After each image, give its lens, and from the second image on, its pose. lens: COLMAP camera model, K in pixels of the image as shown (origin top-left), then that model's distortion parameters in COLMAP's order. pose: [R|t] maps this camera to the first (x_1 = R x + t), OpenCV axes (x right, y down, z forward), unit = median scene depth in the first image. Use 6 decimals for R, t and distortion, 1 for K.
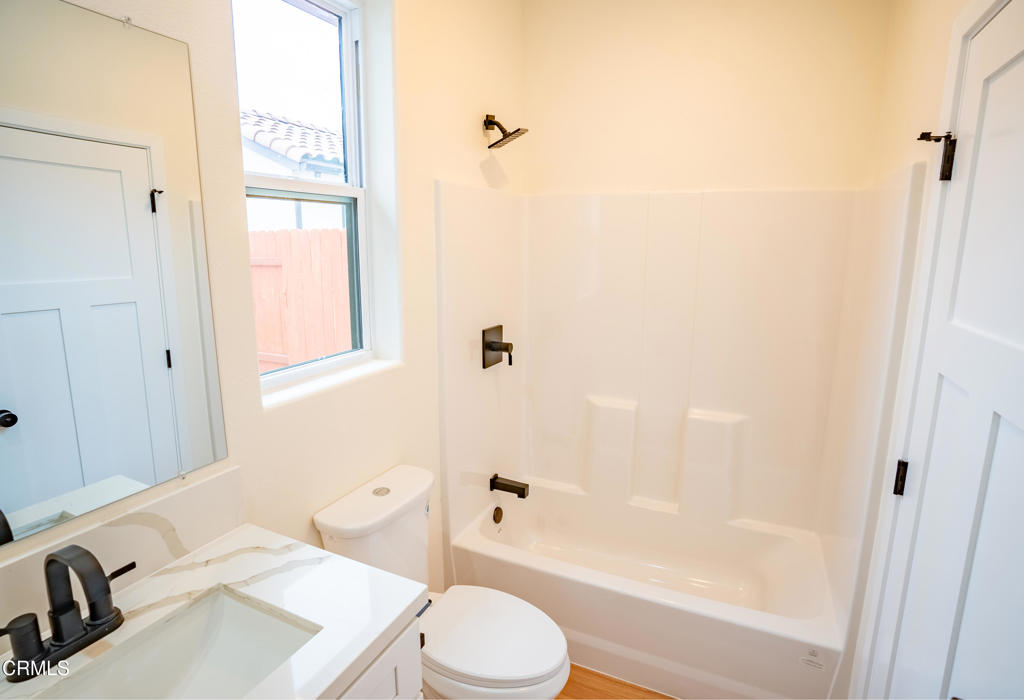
lens RADIAL K [[522.5, 0, 518.8], [0, 522.5, 341.5], [0, 0, 1]] dist [-0.079387, 0.035412]
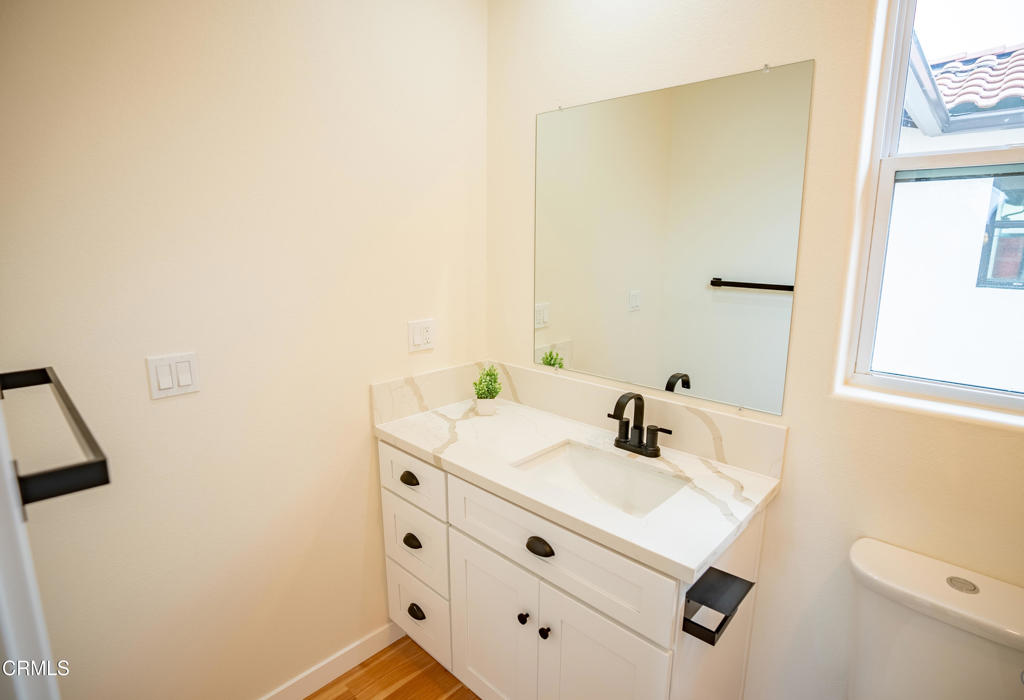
lens RADIAL K [[522.5, 0, 518.8], [0, 522.5, 341.5], [0, 0, 1]] dist [-0.079387, 0.035412]
pose [[-0.319221, 0.175336, -0.931319, 0.746257], [-0.180587, 0.953473, 0.241405, -0.117864], [0.930315, 0.245246, -0.272706, 0.809946]]
